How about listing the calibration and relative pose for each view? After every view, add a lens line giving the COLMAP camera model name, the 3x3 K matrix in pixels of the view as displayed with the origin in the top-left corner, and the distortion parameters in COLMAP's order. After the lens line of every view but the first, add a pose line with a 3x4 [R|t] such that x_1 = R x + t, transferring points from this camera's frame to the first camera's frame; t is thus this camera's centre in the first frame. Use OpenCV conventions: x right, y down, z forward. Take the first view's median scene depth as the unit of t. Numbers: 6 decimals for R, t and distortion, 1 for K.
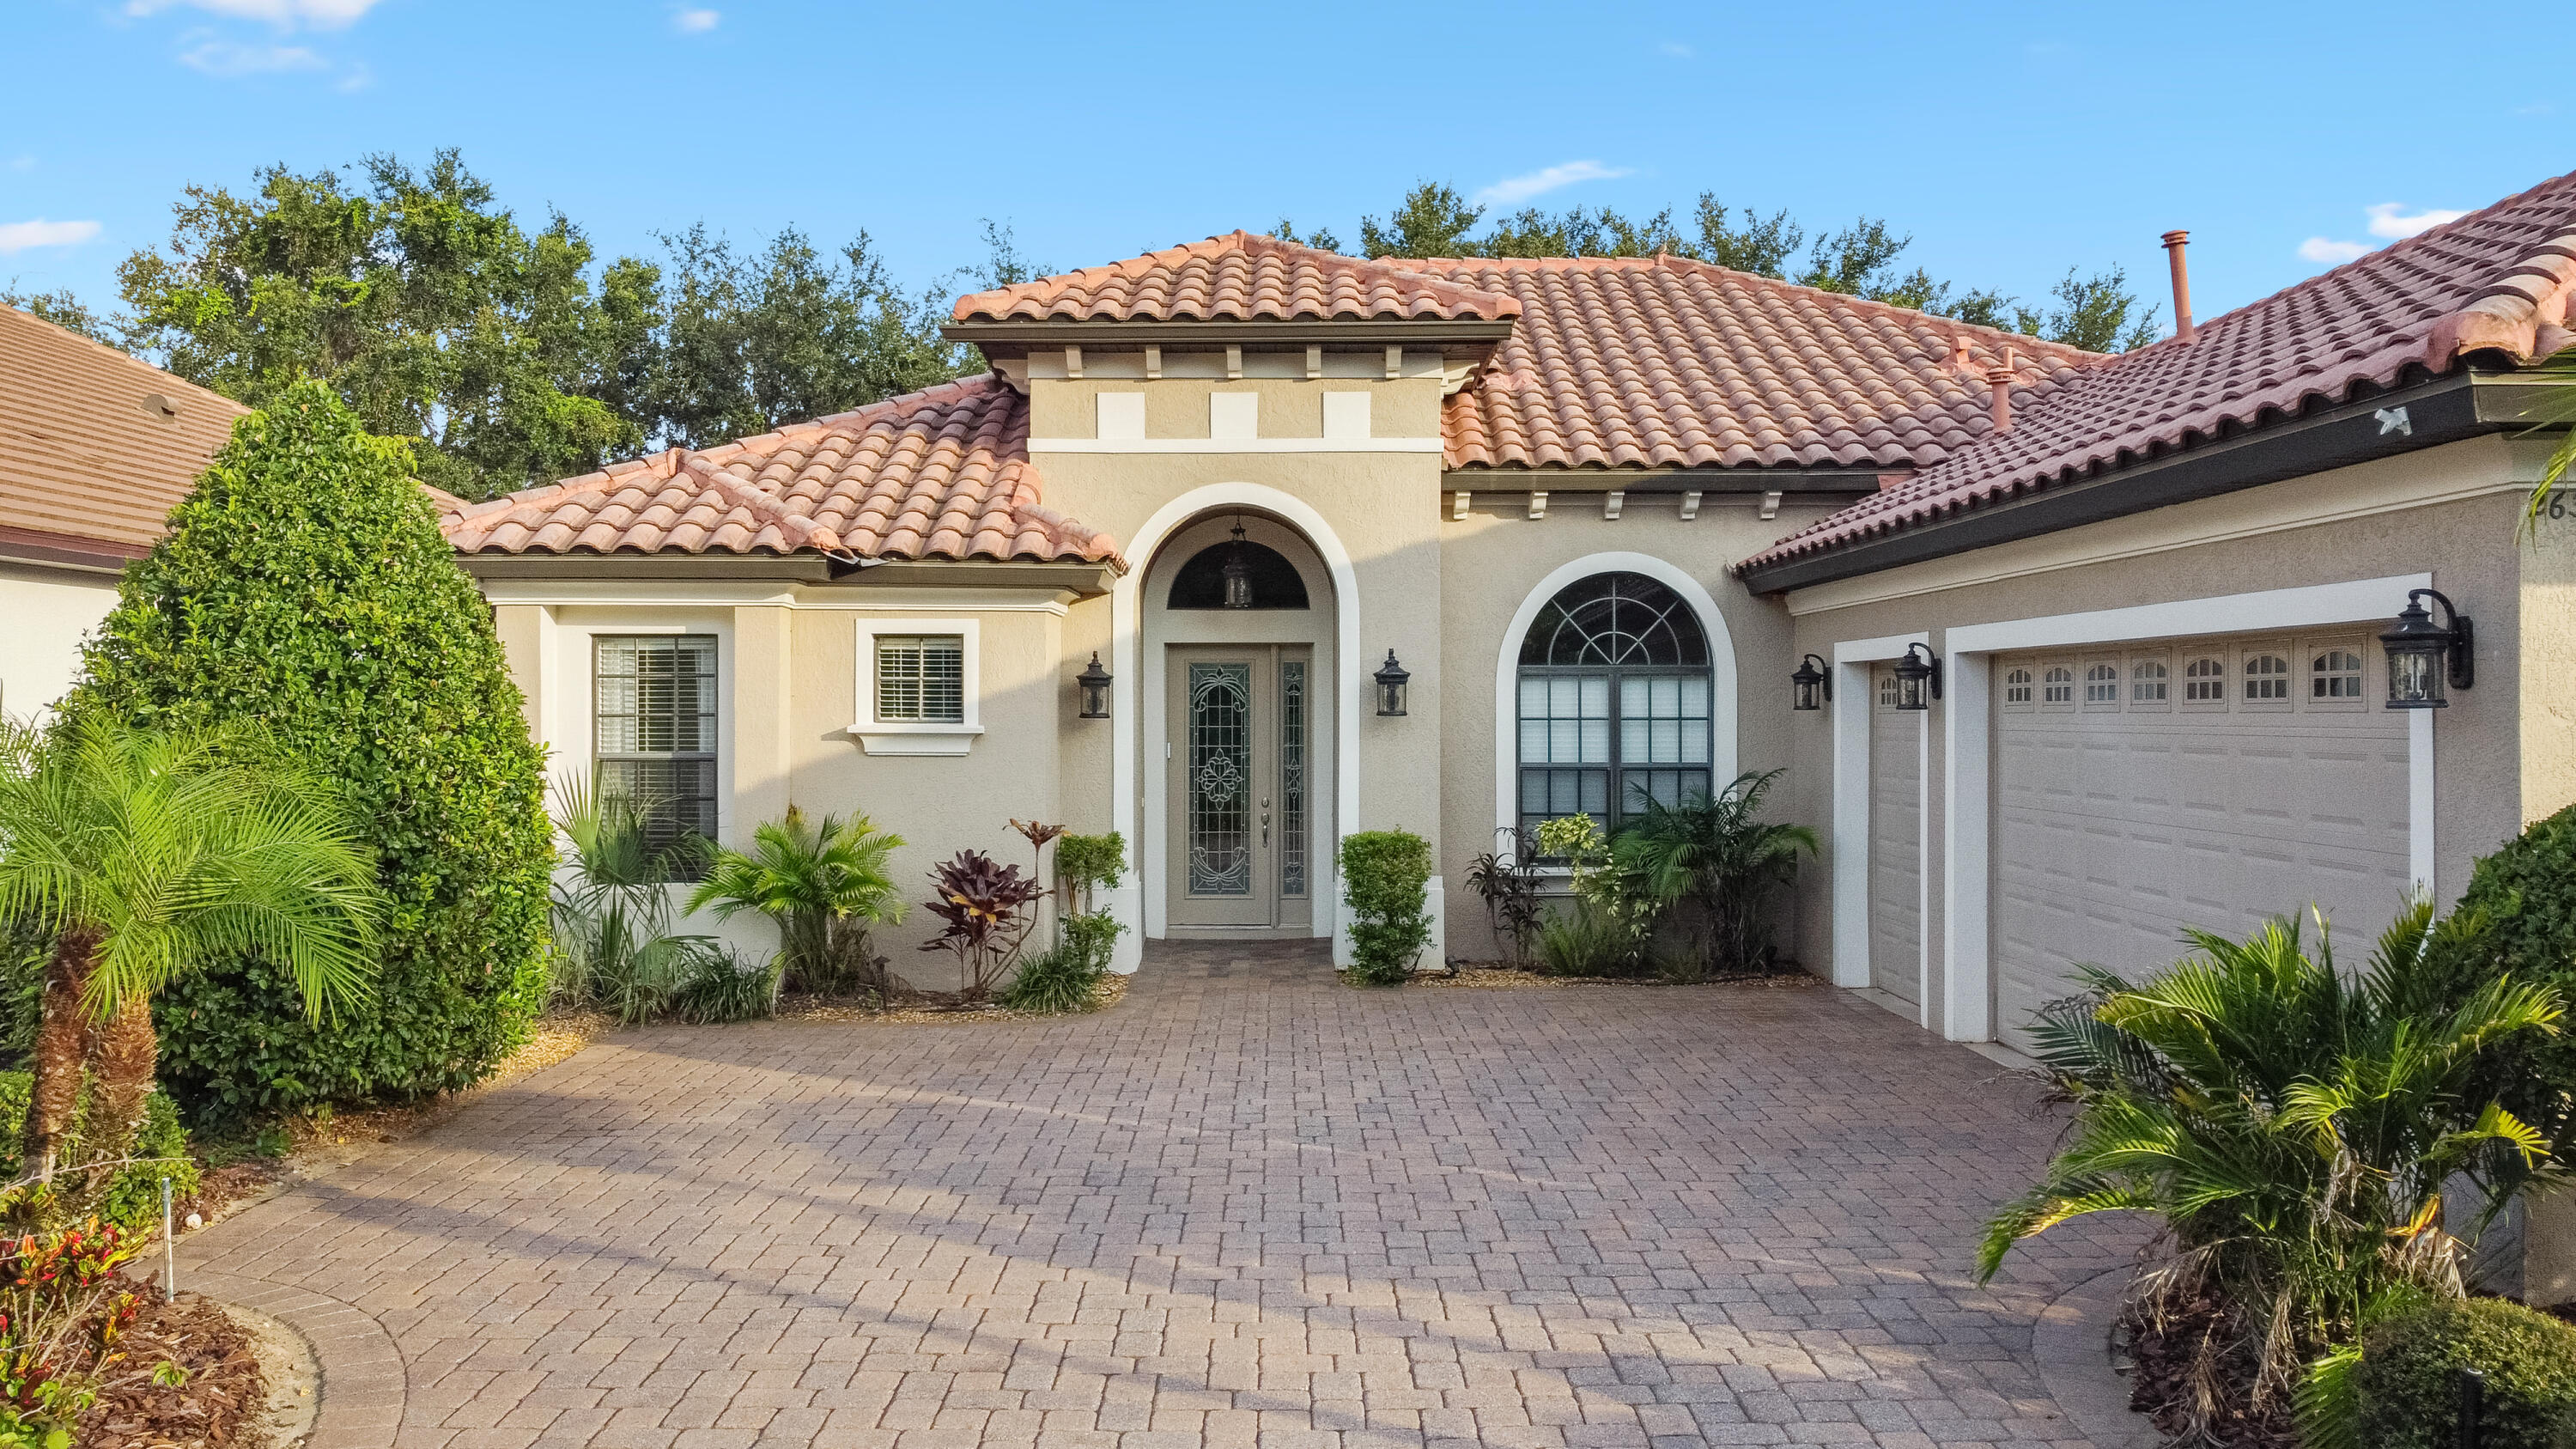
lens RADIAL K [[1965.9, 0, 1287.5], [0, 1965.9, 709.1], [0, 0, 1]] dist [-0.003878, 0.007465]
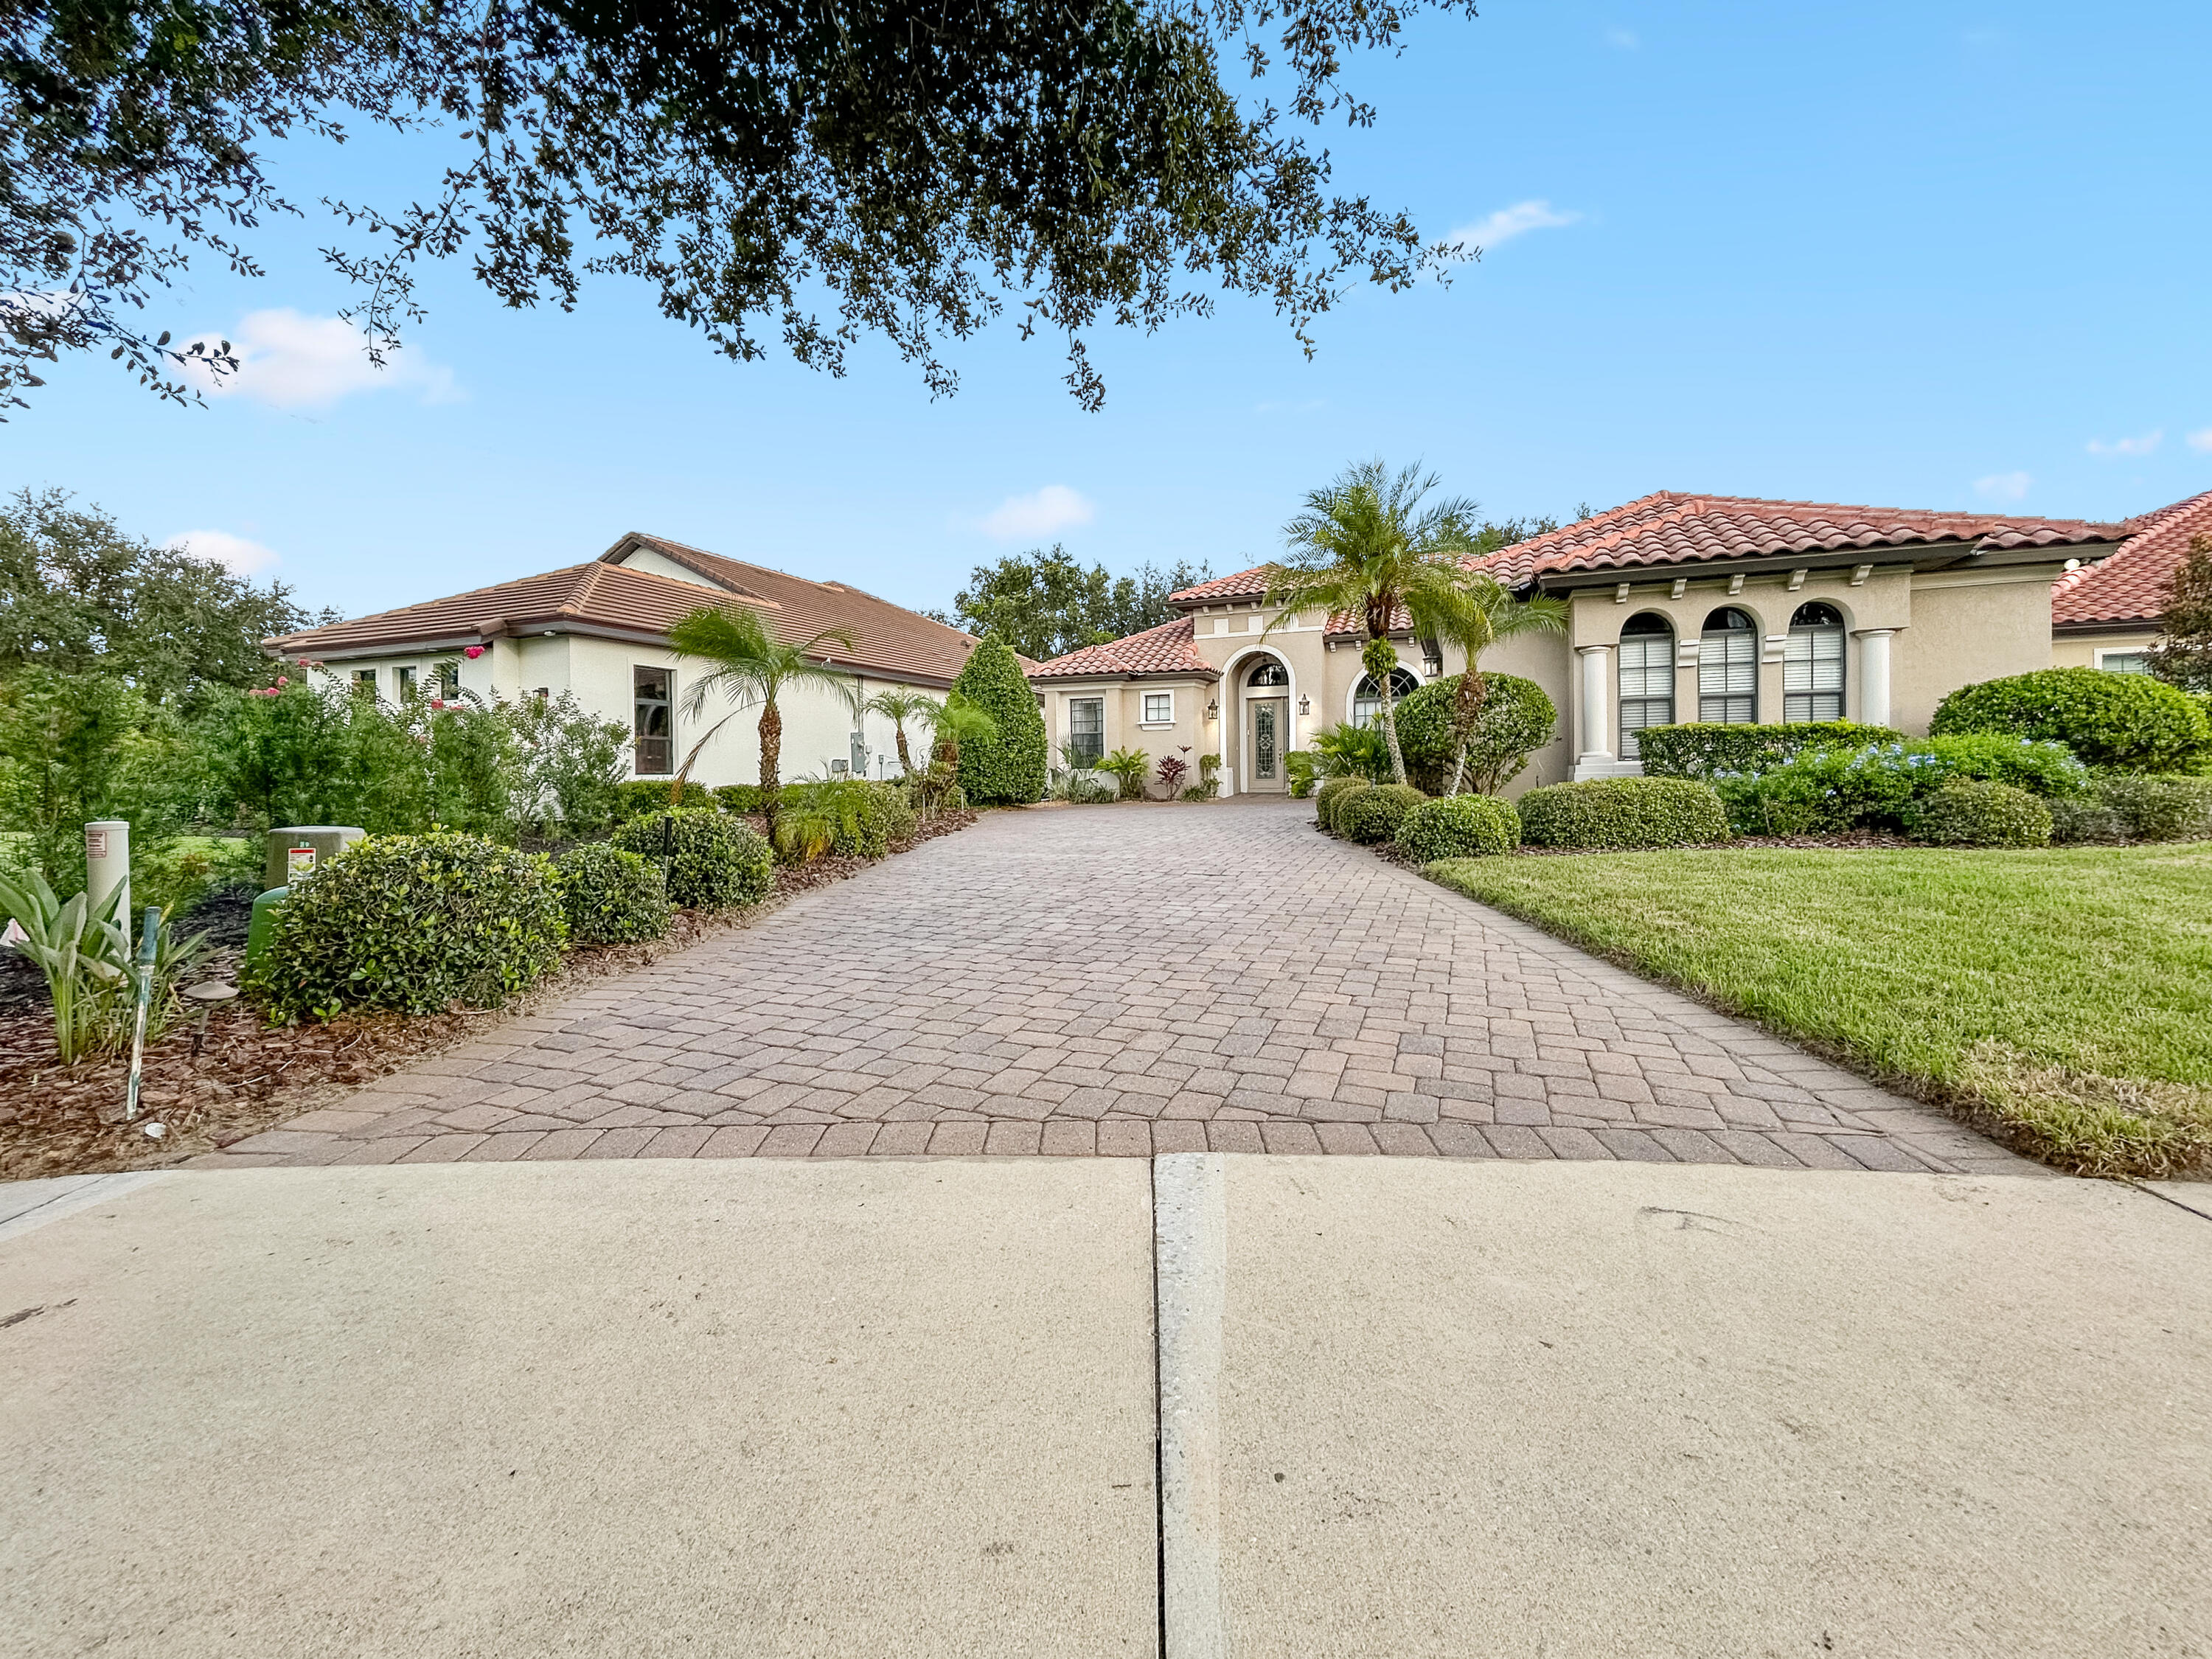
lens RADIAL K [[921.8, 0, 1102.7], [0, 921.8, 766.6], [0, 0, 1]] dist [-0.000812, 0.000374]
pose [[0.928041, -0.016990, -0.372090, 0.307250], [0.017129, 0.999849, -0.002933, 0.086435], [0.372084, -0.003651, 0.928192, -0.505579]]
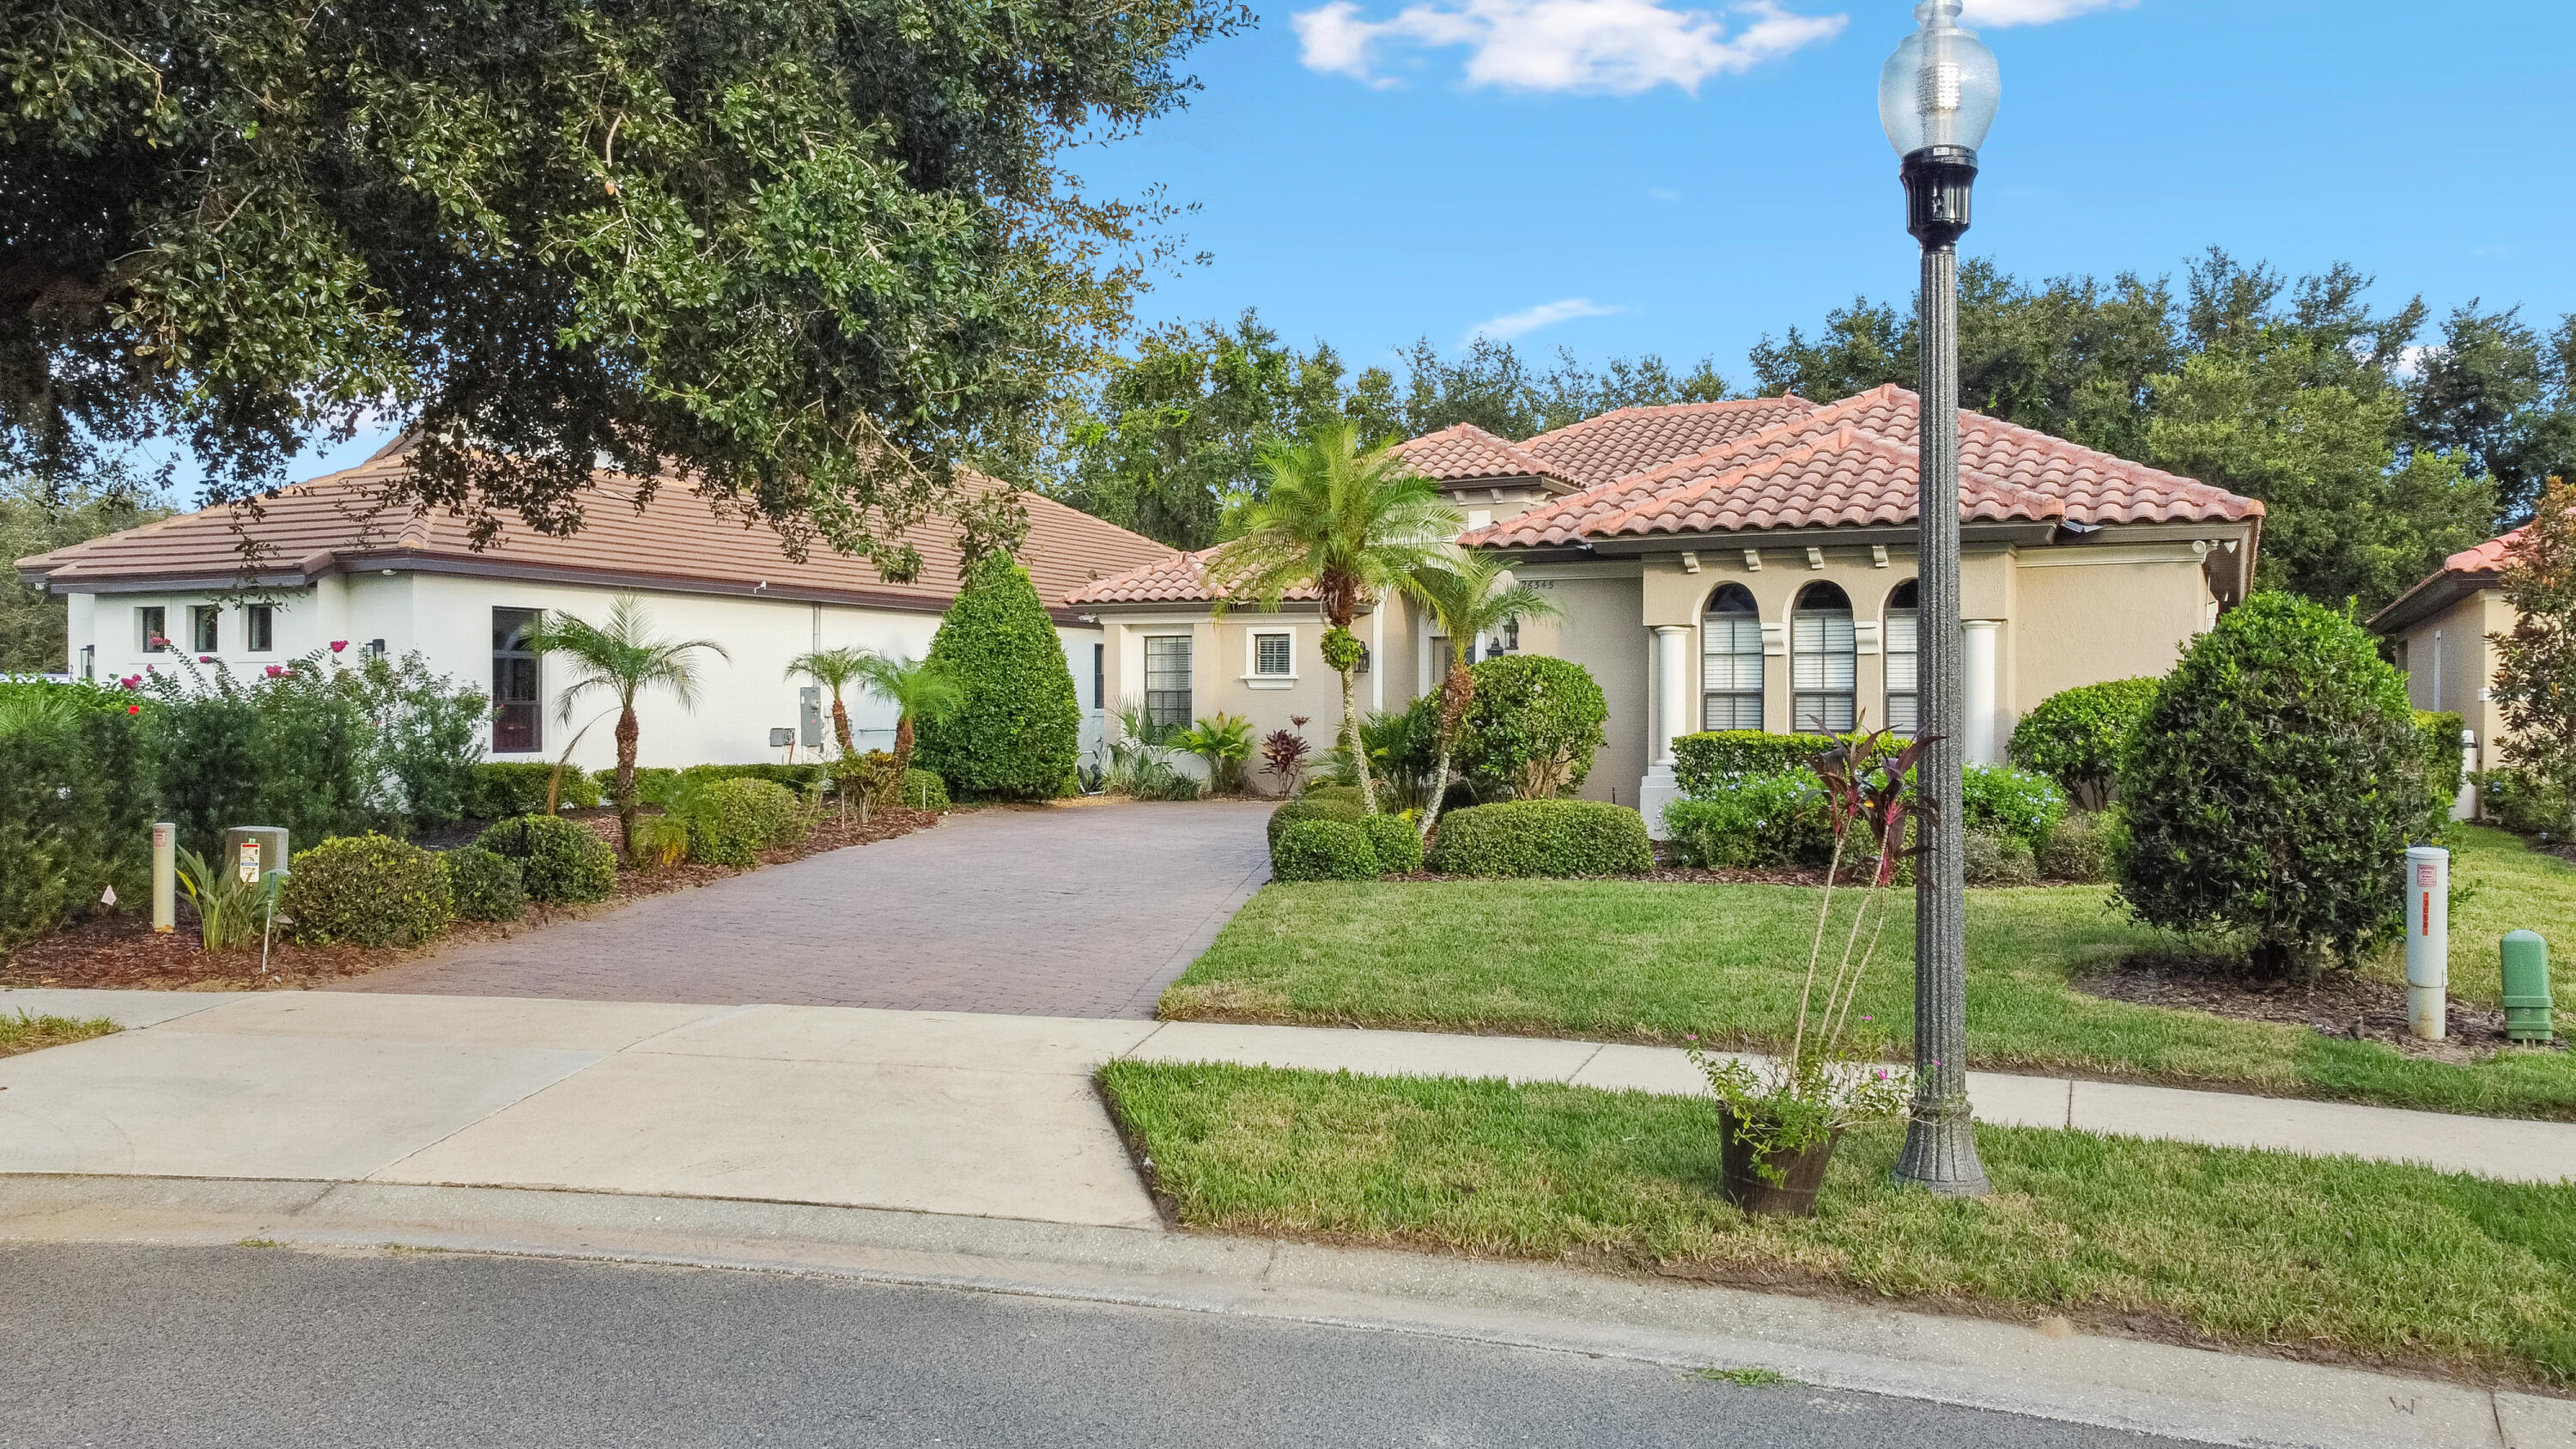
lens RADIAL K [[1965.9, 0, 1287.5], [0, 1965.9, 709.1], [0, 0, 1]] dist [-0.003878, 0.007465]
pose [[0.895259, 0.002385, -0.445540, 0.781055], [-0.002573, 0.999997, 0.000183, 0.044003], [0.445539, 0.000983, 0.895262, -0.931510]]
